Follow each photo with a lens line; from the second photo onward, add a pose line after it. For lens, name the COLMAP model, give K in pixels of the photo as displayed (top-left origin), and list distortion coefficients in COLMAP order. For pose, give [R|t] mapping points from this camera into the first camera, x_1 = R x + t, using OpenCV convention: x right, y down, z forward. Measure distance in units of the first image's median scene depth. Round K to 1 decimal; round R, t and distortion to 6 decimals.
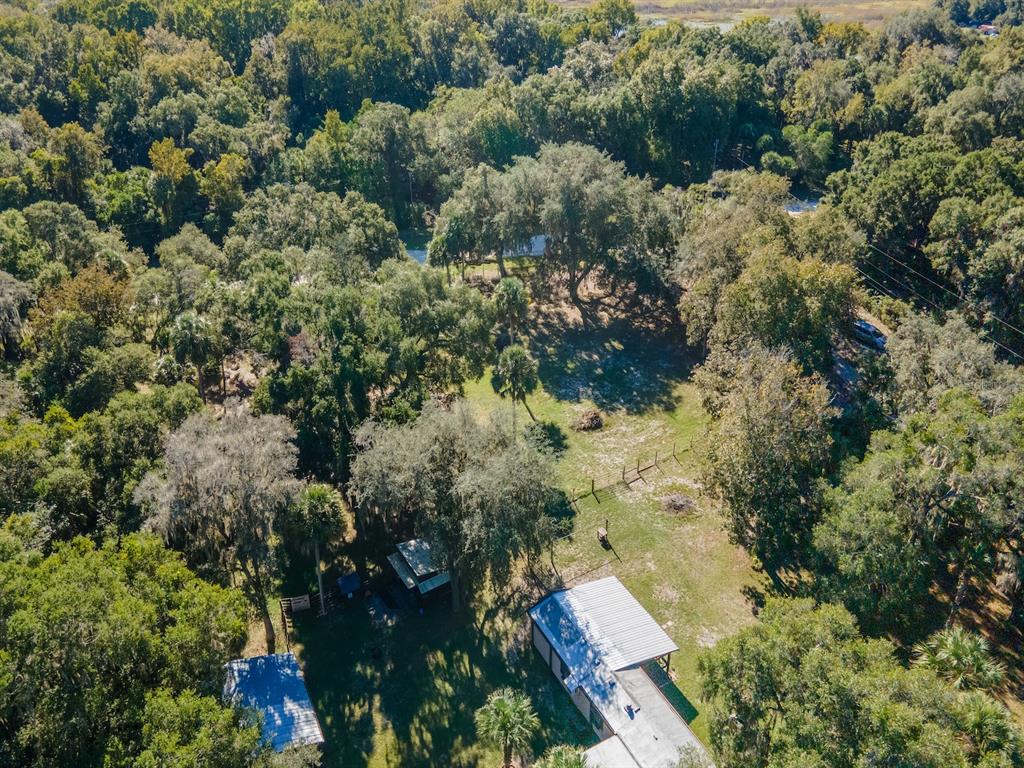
lens RADIAL K [[1015.6, 0, 525.4], [0, 1015.6, 384.7], [0, 0, 1]] dist [0.020848, 0.030297]
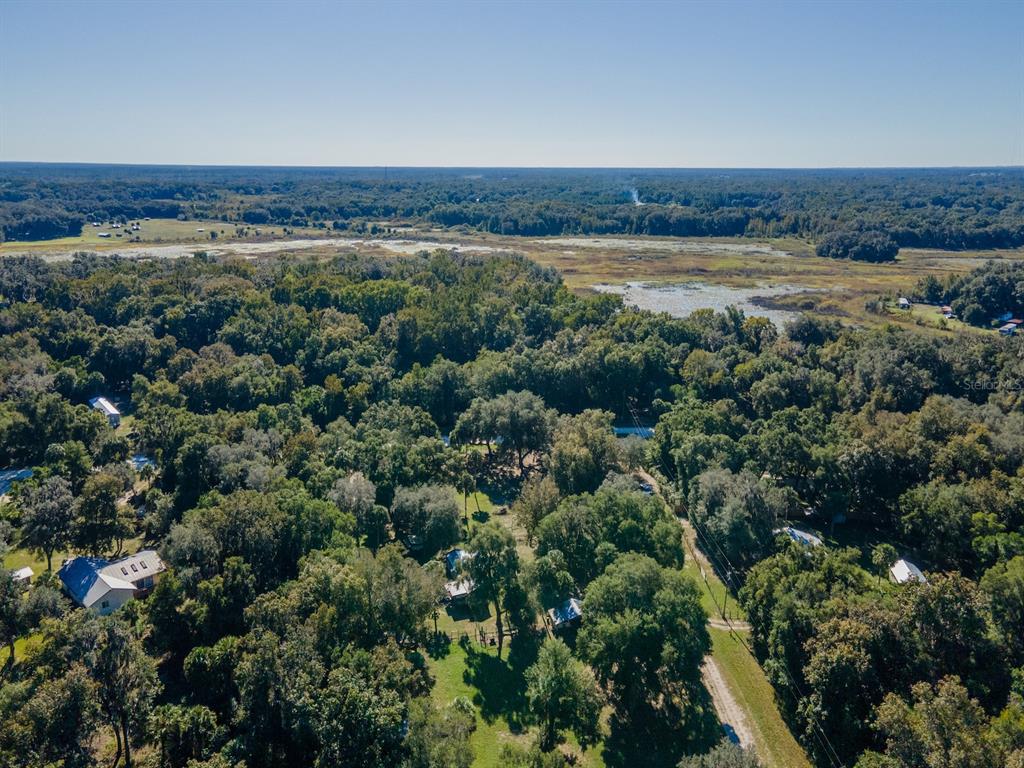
lens RADIAL K [[784.3, 0, 512.0], [0, 784.3, 384.0], [0, 0, 1]] dist [0.009788, -0.000990]
pose [[0.994509, 0.066190, -0.081066, 0.124653], [-0.081888, 0.974498, -0.208921, 0.072737], [0.065170, 0.214412, 0.974567, -0.475099]]
